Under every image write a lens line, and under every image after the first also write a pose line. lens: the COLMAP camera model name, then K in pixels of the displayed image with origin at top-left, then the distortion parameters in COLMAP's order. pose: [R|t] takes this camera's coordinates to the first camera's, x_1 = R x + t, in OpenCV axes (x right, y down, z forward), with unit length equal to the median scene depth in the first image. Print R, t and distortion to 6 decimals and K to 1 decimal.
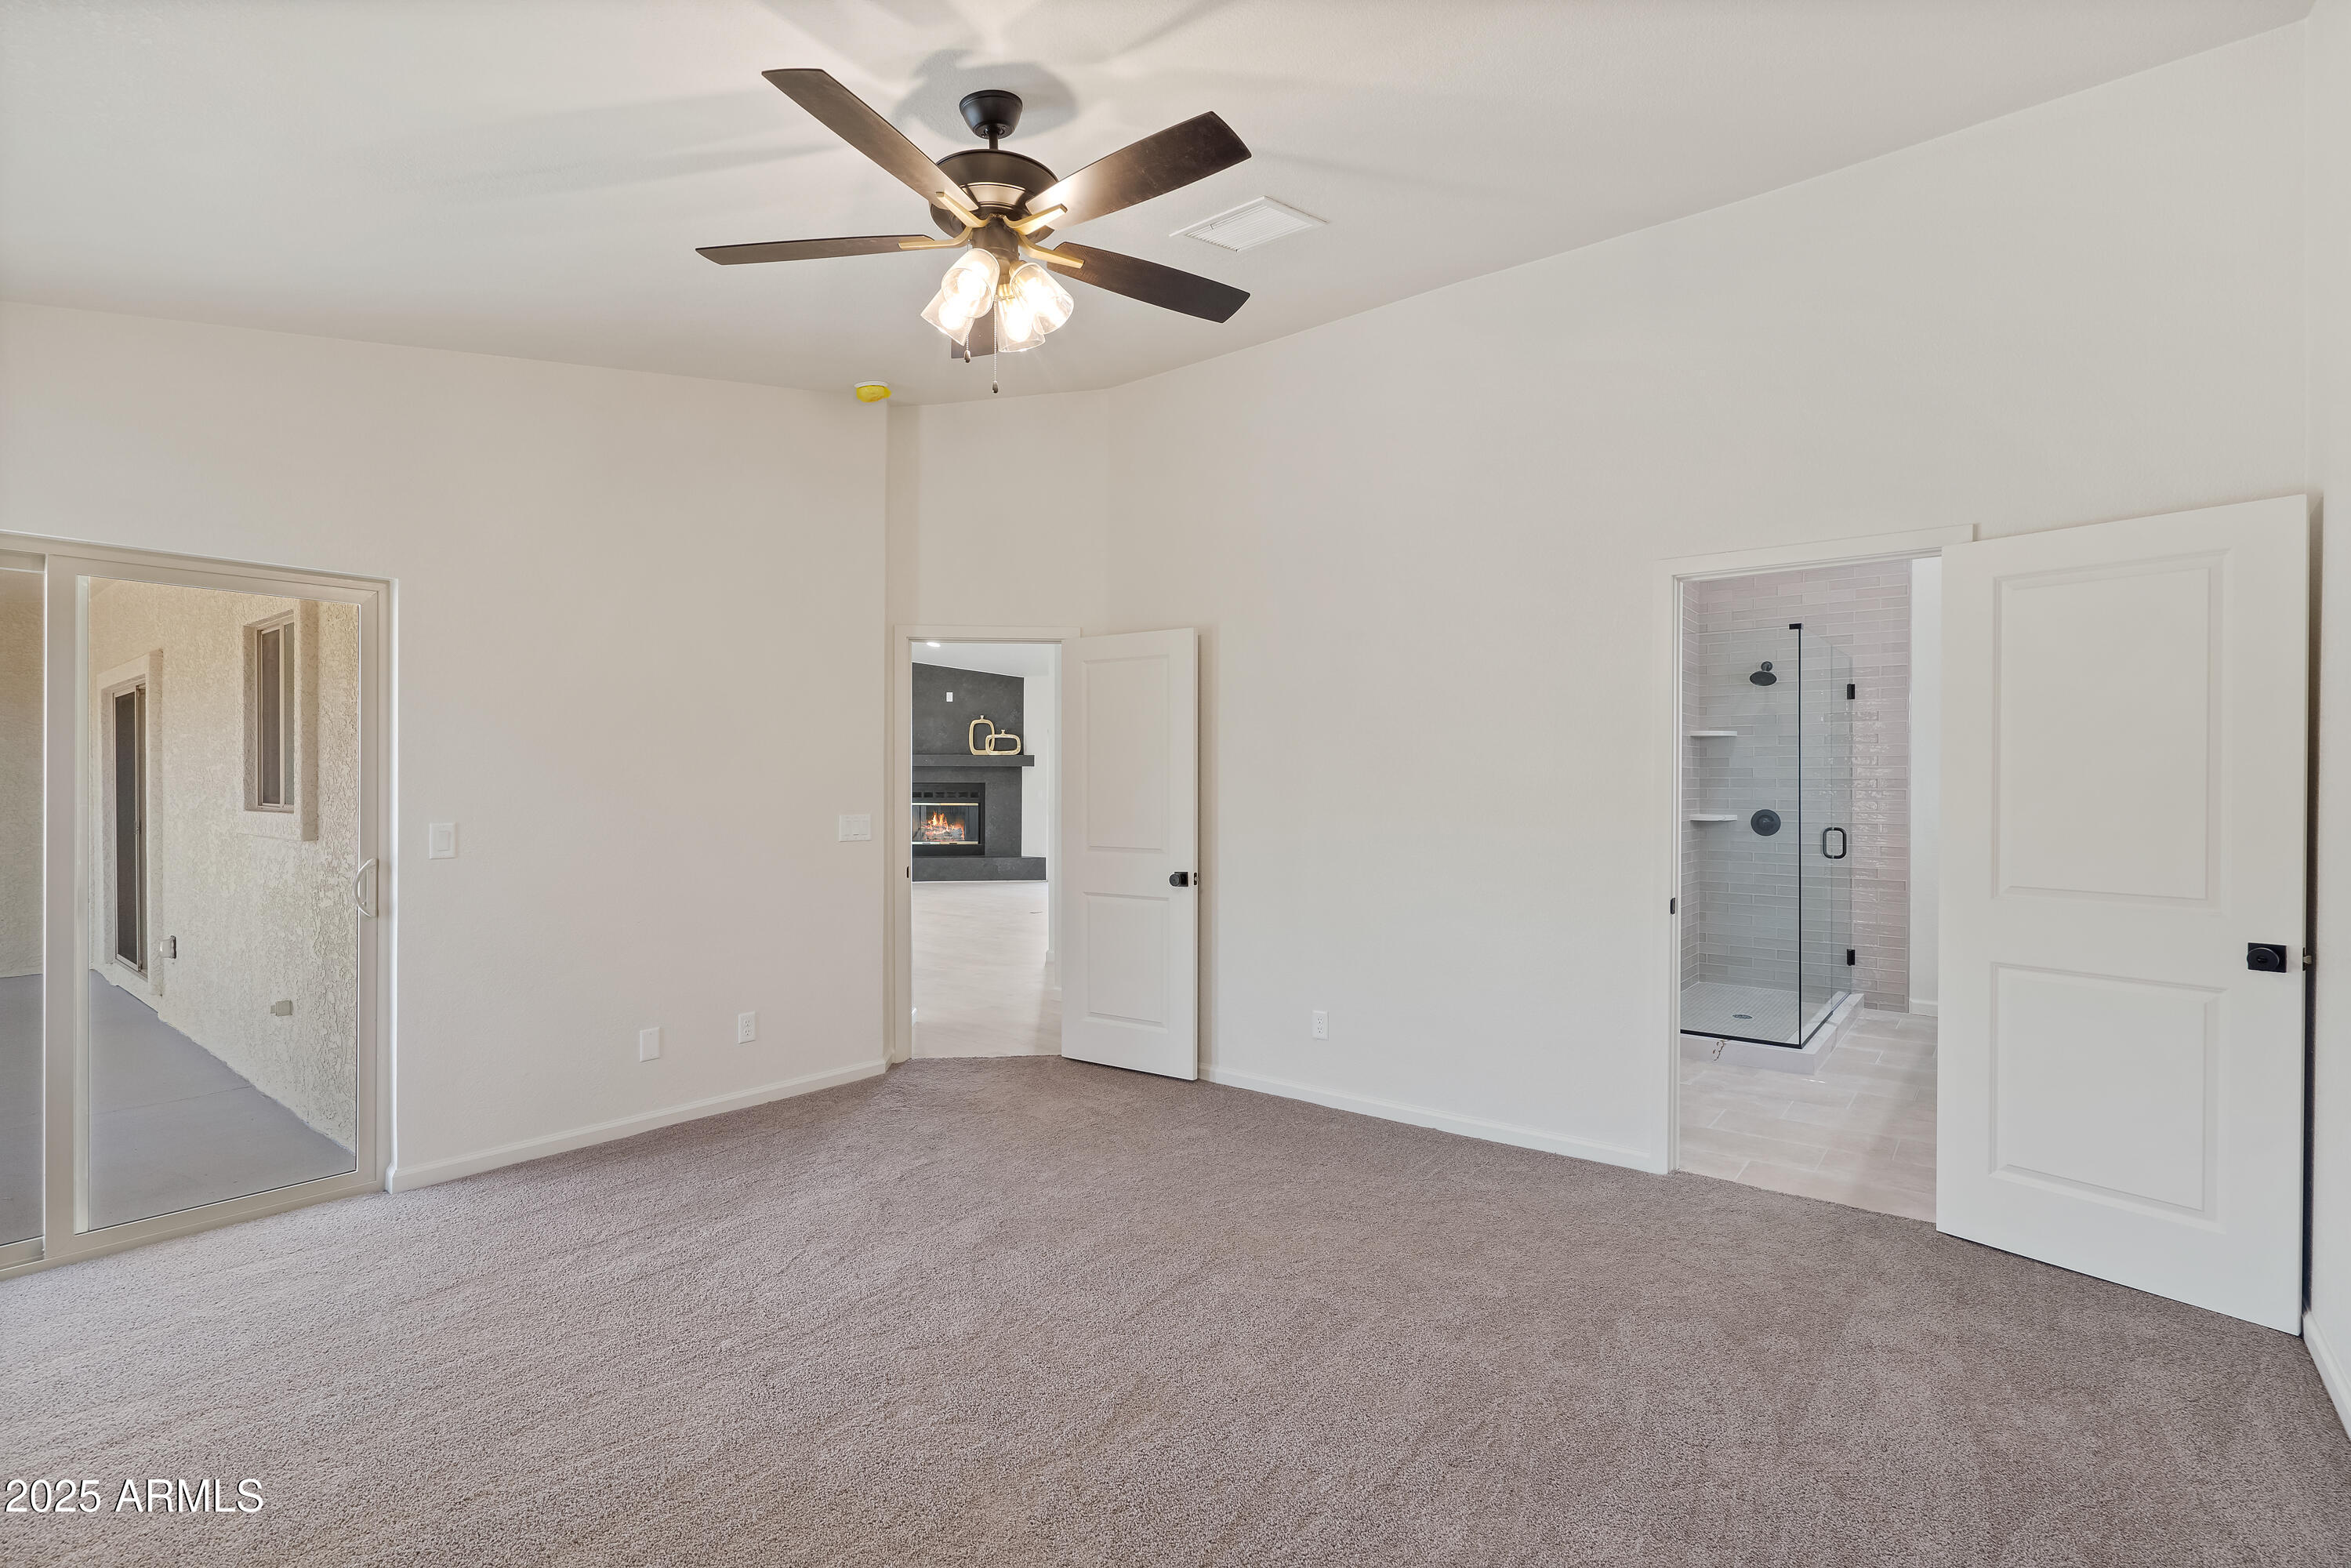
lens RADIAL K [[1095.2, 0, 1170.3], [0, 1095.2, 793.5], [0, 0, 1]] dist [-0.006016, 0.003416]
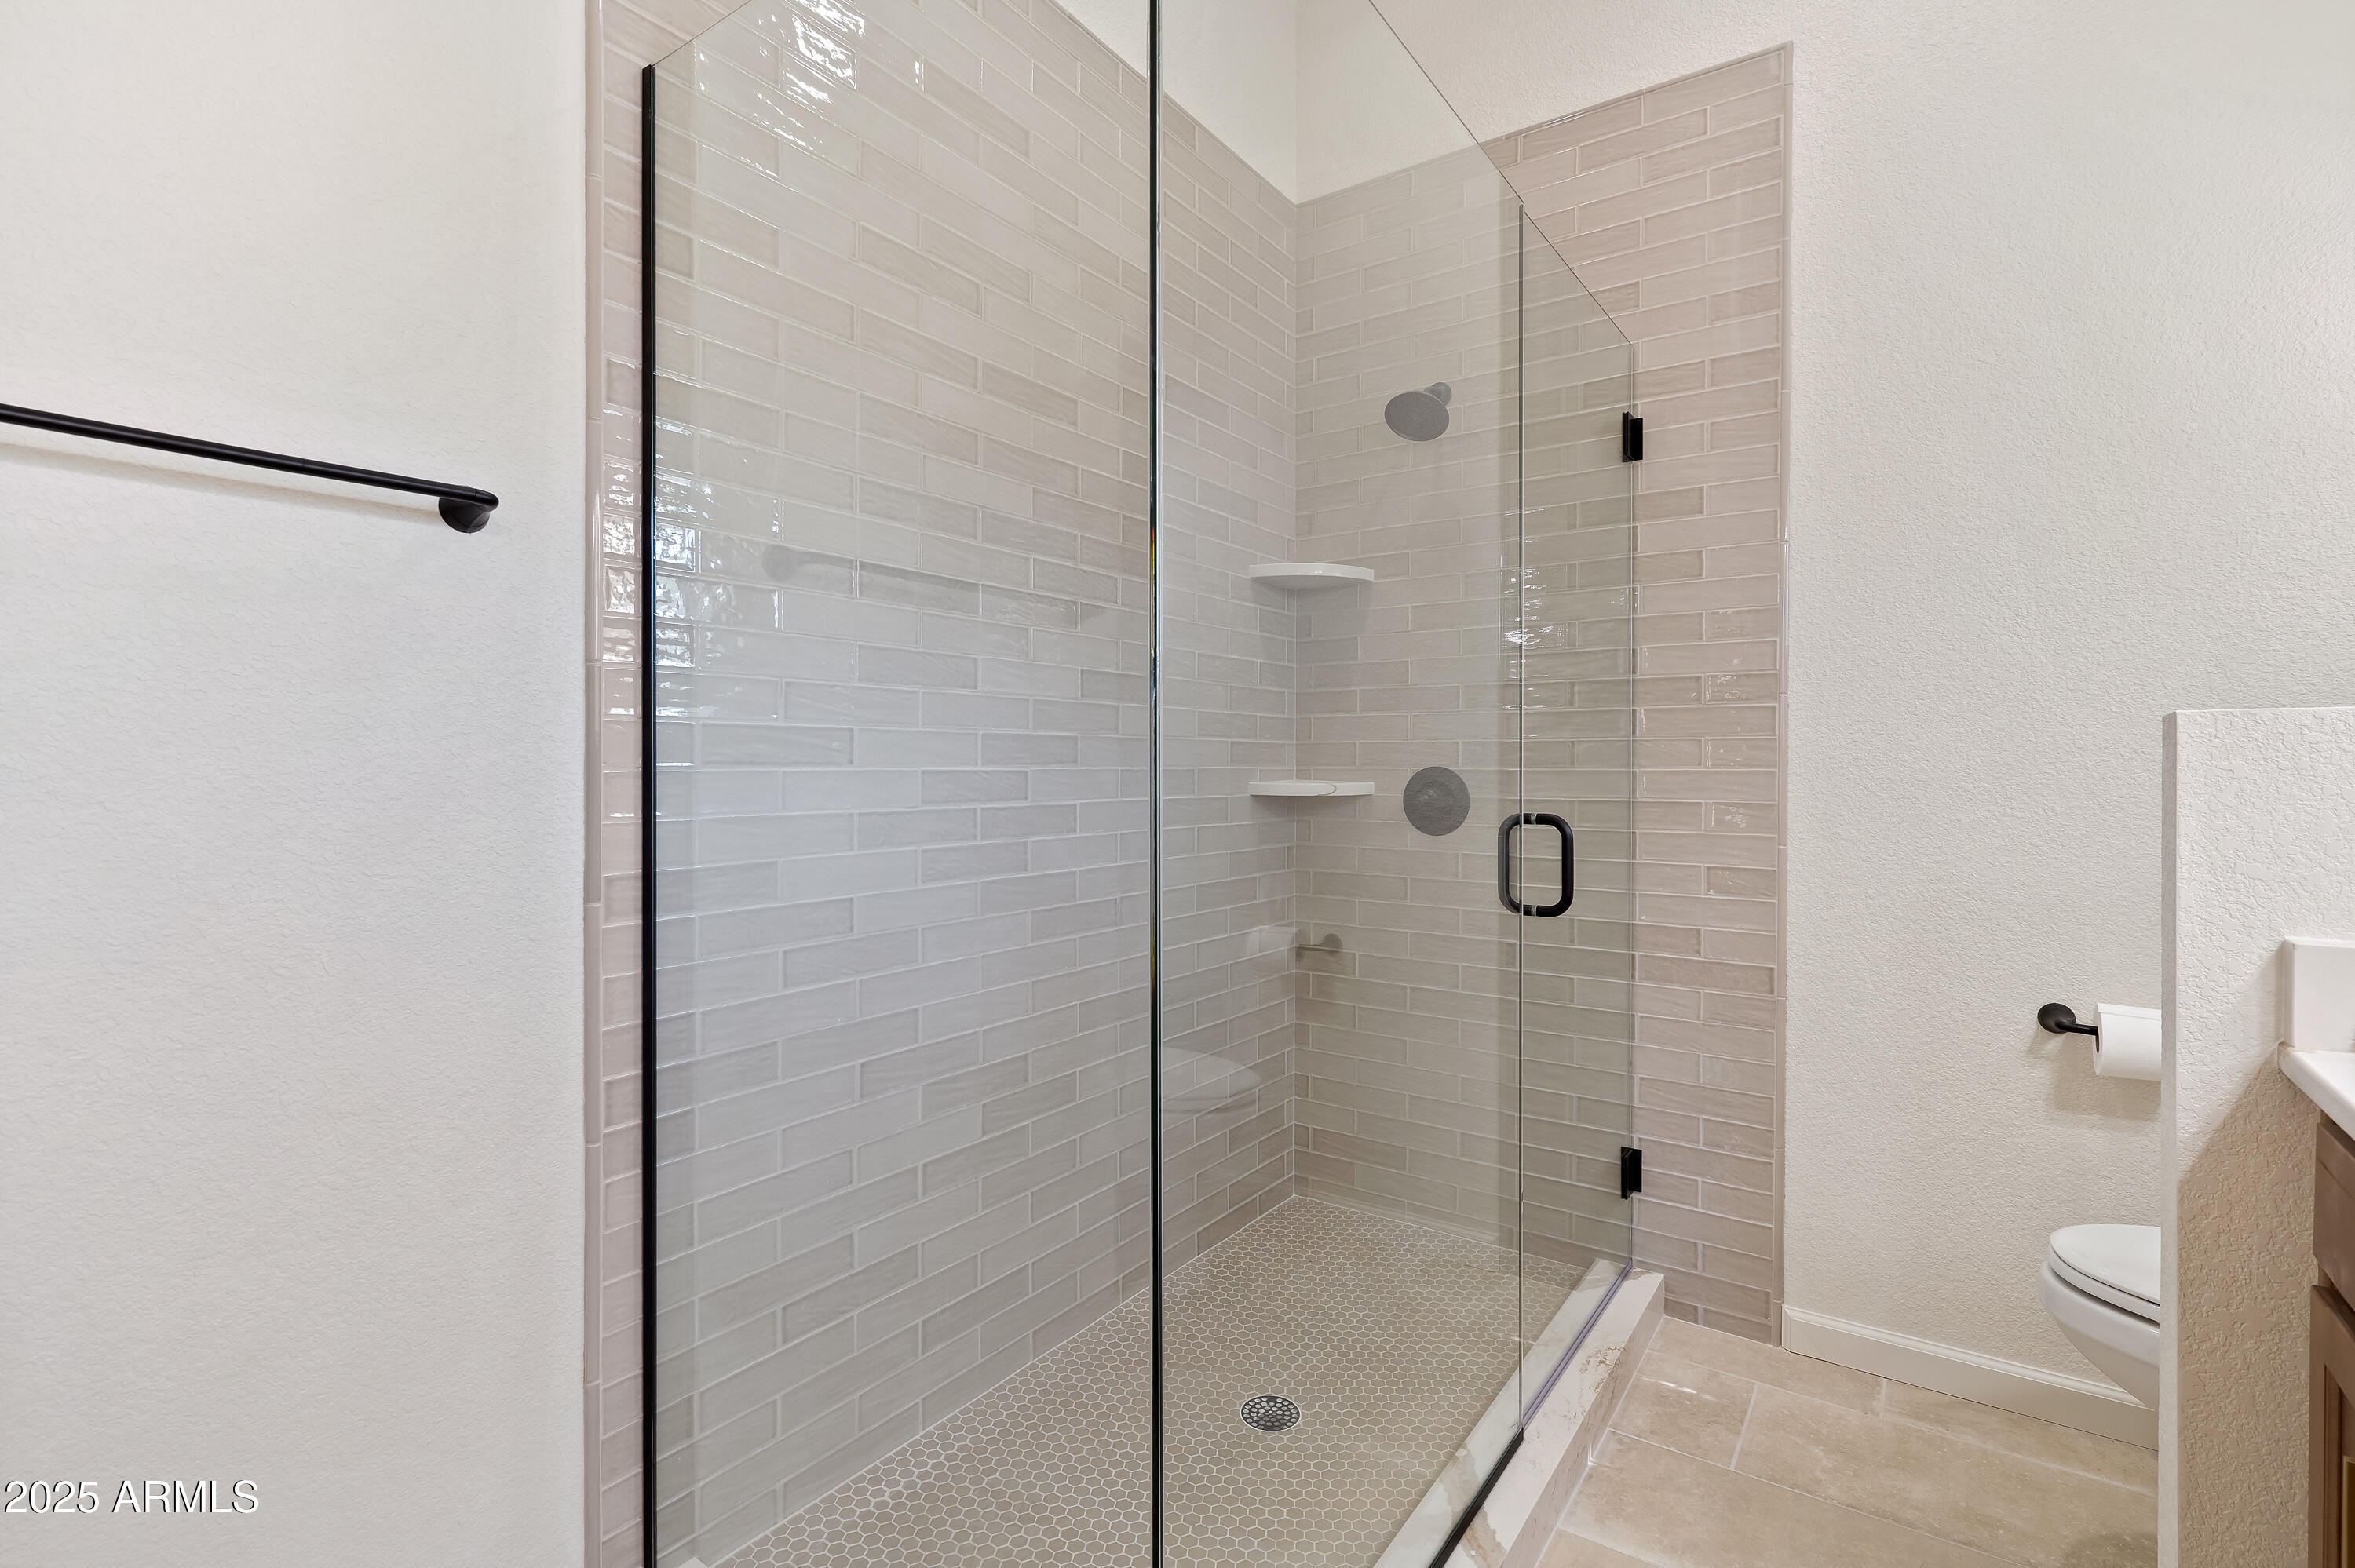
lens RADIAL K [[1096.8, 0, 1175.7], [0, 1096.8, 777.0], [0, 0, 1]] dist [-0.006016, 0.003416]
pose [[0.998807, 0.003044, 0.048735, 0.455793], [-0.003066, 0.999995, 0.000391, 0.019113], [-0.048734, -0.000540, 0.998812, 0.647234]]
